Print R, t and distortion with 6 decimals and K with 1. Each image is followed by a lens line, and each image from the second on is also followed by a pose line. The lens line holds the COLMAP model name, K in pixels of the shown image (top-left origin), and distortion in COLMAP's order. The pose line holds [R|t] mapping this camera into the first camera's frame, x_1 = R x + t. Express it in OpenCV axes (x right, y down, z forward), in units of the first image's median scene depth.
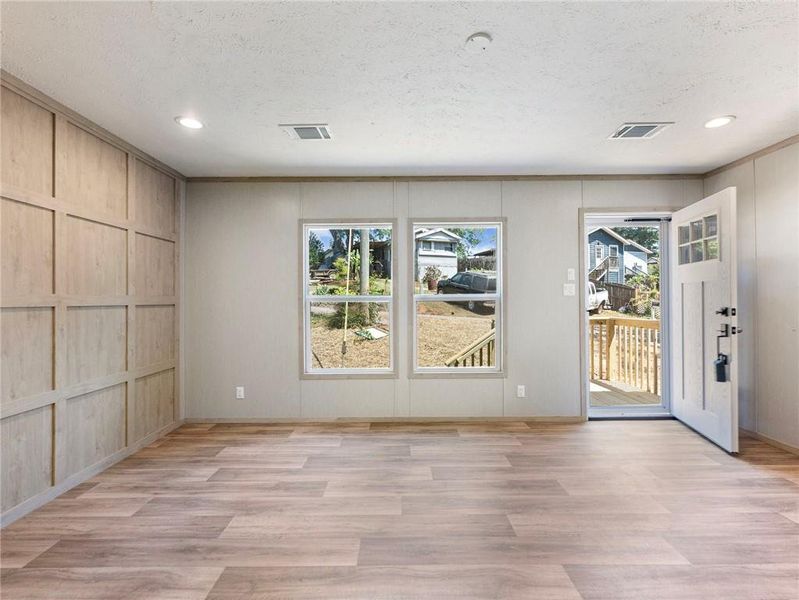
lens RADIAL K [[357.1, 0, 401.6], [0, 357.1, 300.5], [0, 0, 1]] dist [0.000925, 0.001957]
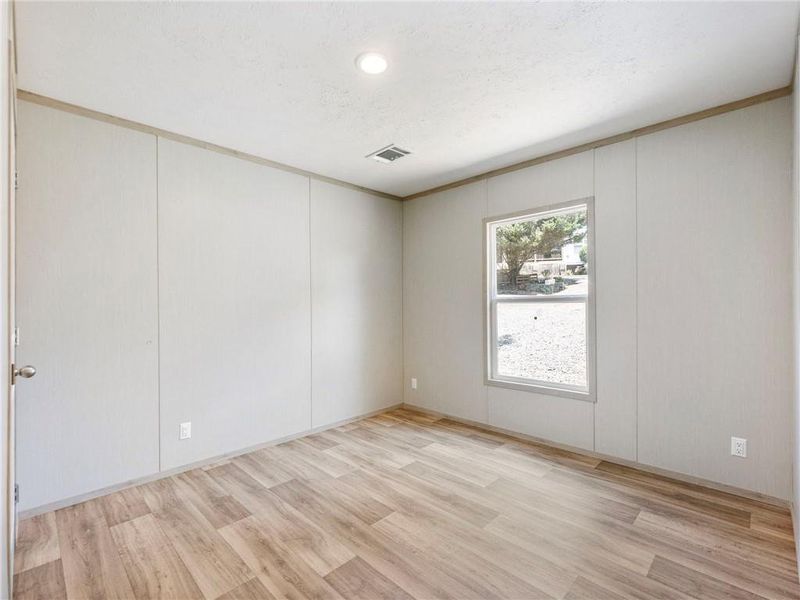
lens RADIAL K [[357.6, 0, 397.7], [0, 357.6, 300.8], [0, 0, 1]] dist [0.000925, 0.001957]
pose [[0.720542, -0.009231, -0.693350, 0.192251], [0.005178, 0.999955, -0.007932, -0.005159], [0.693392, 0.002125, 0.720558, 0.172742]]
